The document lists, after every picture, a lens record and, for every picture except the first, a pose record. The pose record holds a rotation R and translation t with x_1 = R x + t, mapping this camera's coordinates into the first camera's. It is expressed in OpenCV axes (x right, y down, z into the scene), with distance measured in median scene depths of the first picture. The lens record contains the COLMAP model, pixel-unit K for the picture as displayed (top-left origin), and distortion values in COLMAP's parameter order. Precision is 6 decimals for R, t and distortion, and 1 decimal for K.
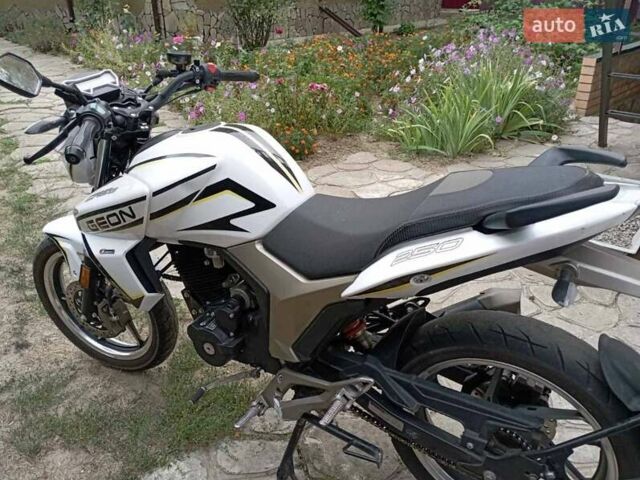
lens RADIAL K [[534.0, 0, 320.0], [0, 534.0, 240.0], [0, 0, 1]] dist [0.098489, -0.119120]
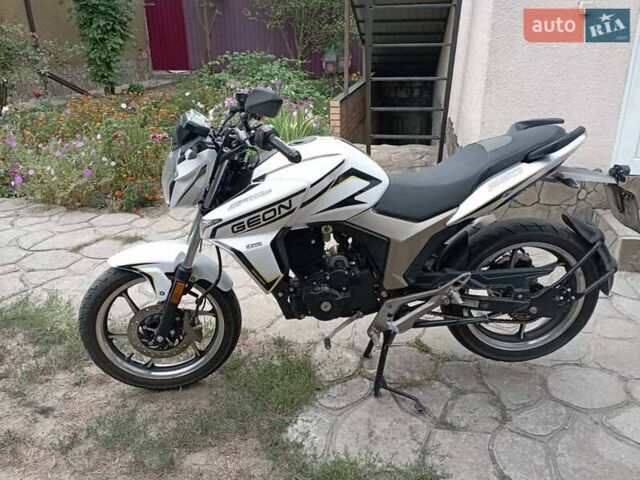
lens RADIAL K [[534.0, 0, 320.0], [0, 534.0, 240.0], [0, 0, 1]] dist [0.098489, -0.119120]
pose [[0.834598, -0.195920, 0.514841, -0.991800], [0.247782, 0.968246, -0.033214, 0.097322], [-0.491986, 0.155289, 0.856642, -0.158285]]
